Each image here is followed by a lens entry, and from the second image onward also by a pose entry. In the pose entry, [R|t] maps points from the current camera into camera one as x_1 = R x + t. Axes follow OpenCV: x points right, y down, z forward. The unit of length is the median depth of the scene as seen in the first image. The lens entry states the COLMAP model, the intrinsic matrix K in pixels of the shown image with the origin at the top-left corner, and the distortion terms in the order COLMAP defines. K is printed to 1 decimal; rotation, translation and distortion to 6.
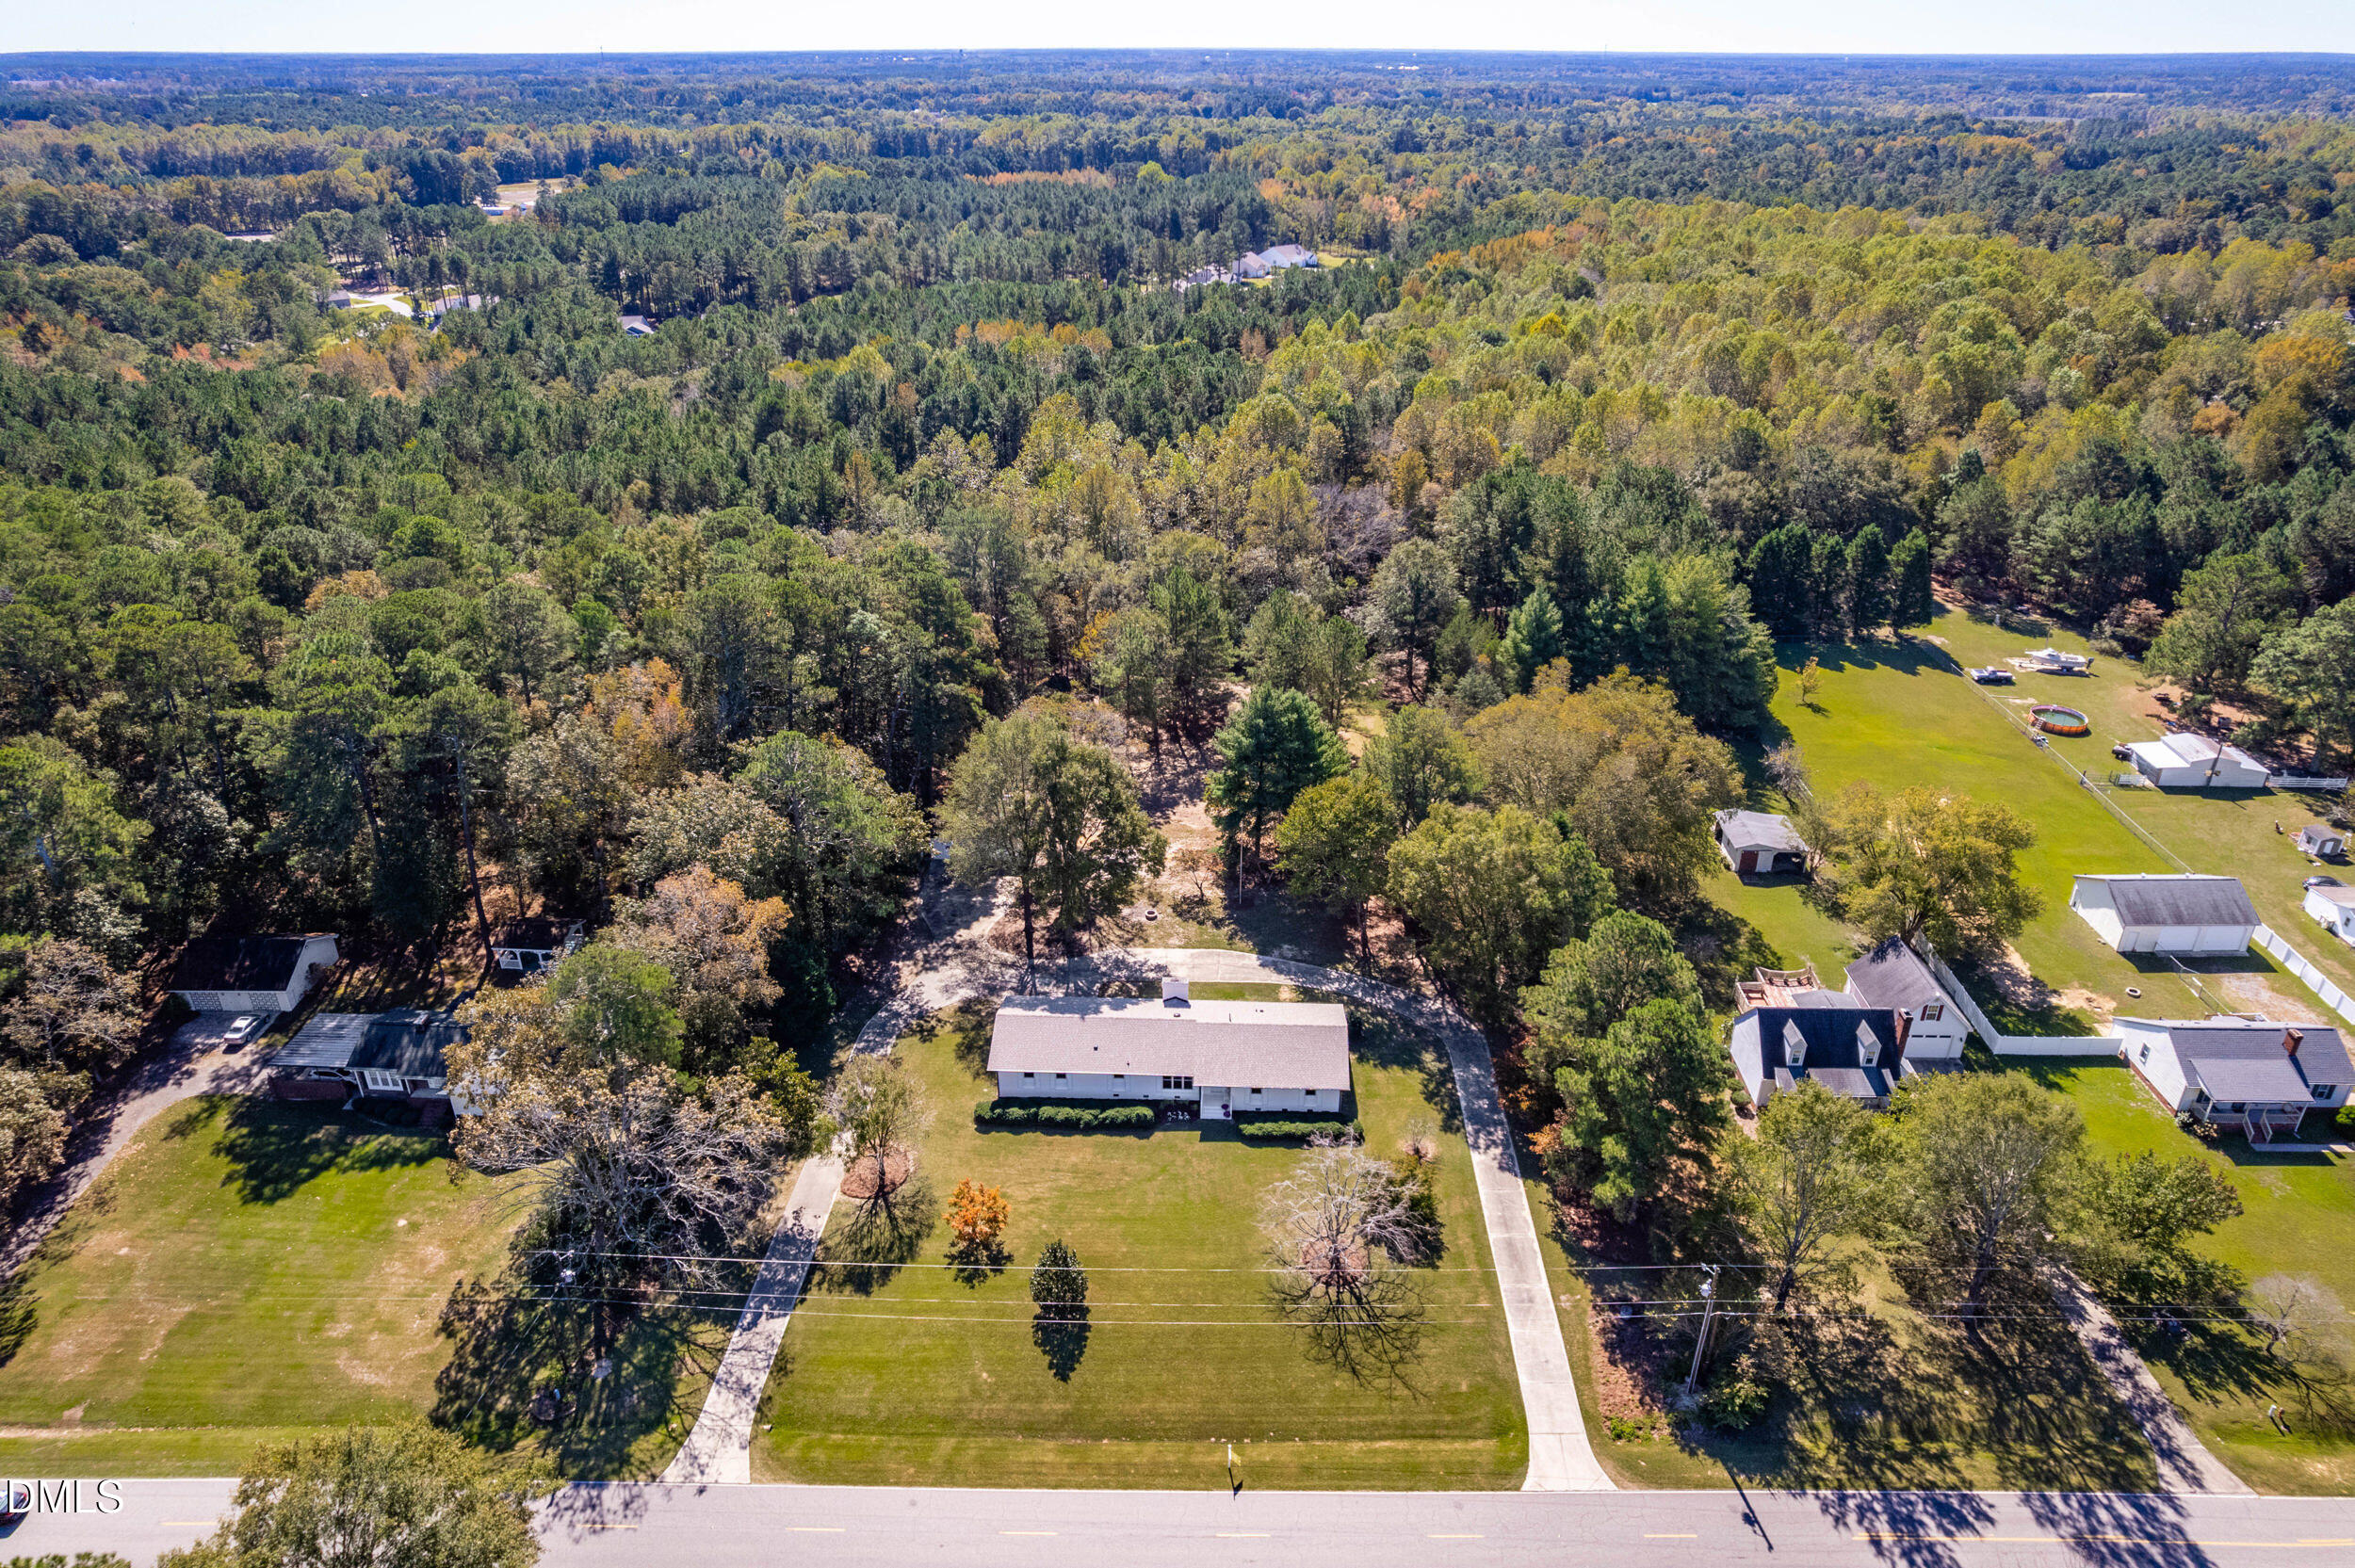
lens RADIAL K [[1049.3, 0, 1177.5], [0, 1049.3, 784.0], [0, 0, 1]] dist [-0.033936, -0.000157]
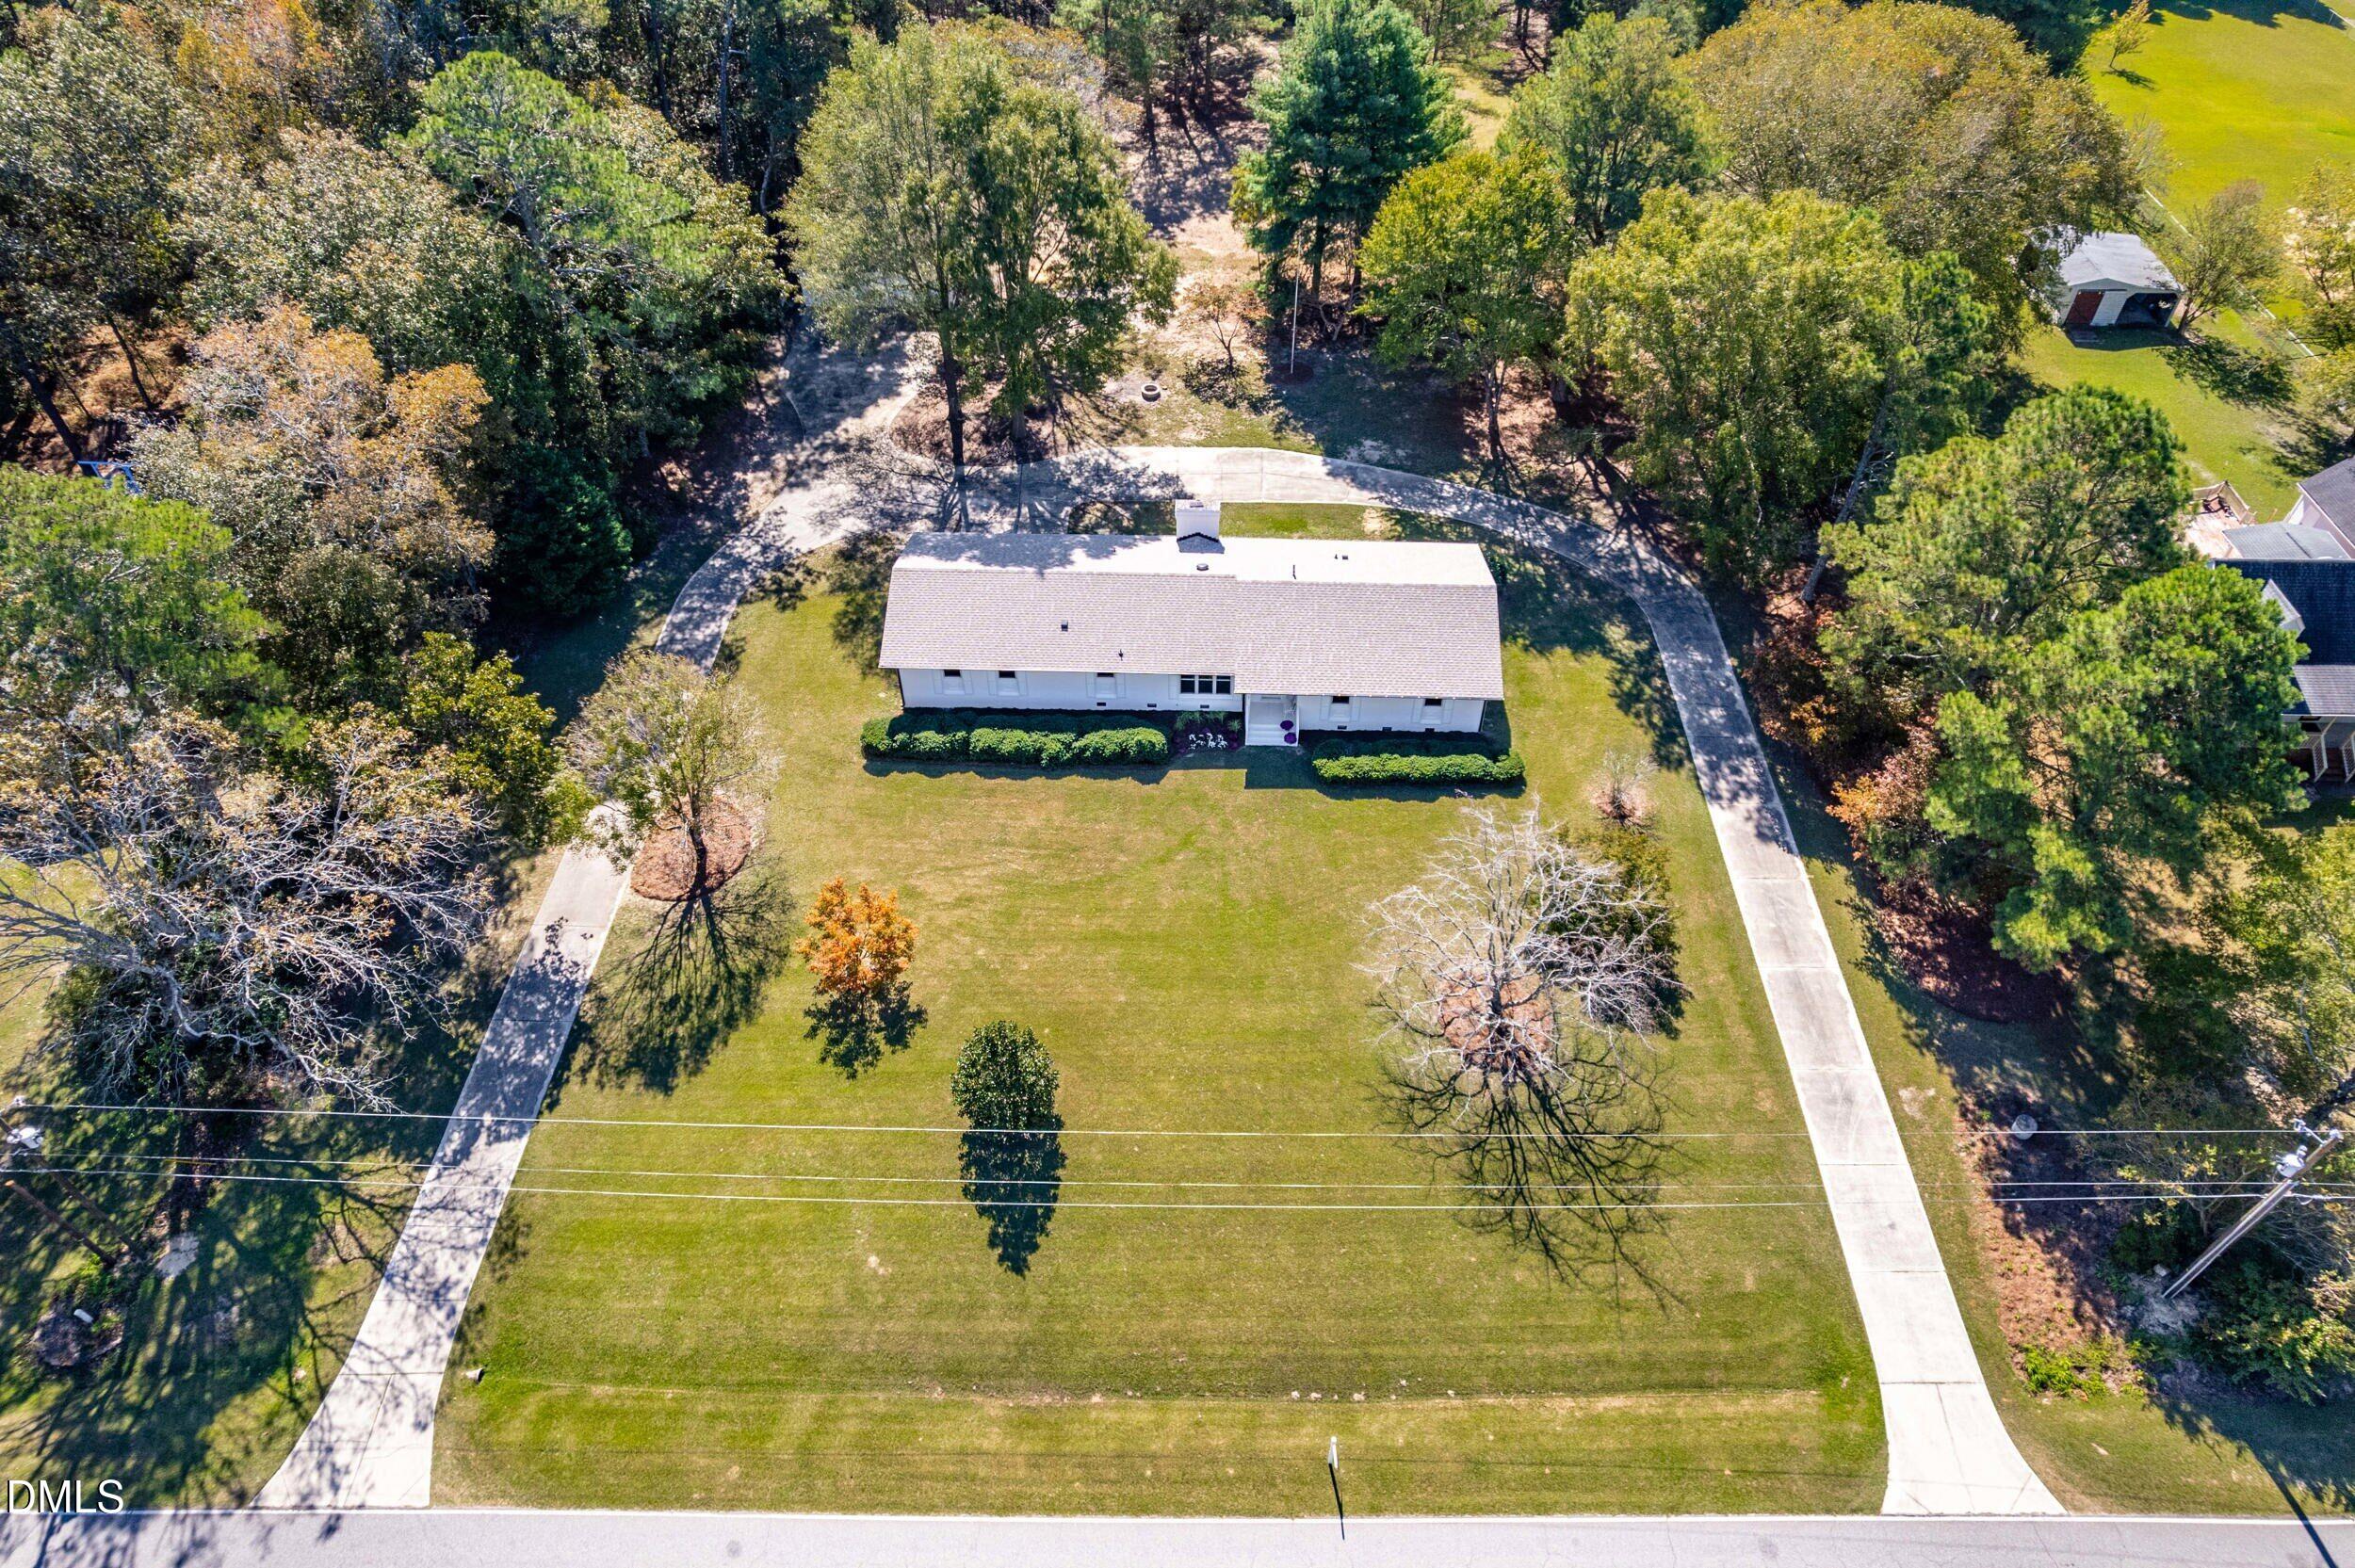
lens RADIAL K [[1418.8, 0, 1177.5], [0, 1418.8, 784.0], [0, 0, 1]] dist [-0.062073, 0.053253]
pose [[0.999984, -0.004096, -0.004013, -0.014746], [0.005324, 0.923205, 0.384271, 0.036980], [0.002131, -0.384286, 0.923212, 0.285773]]
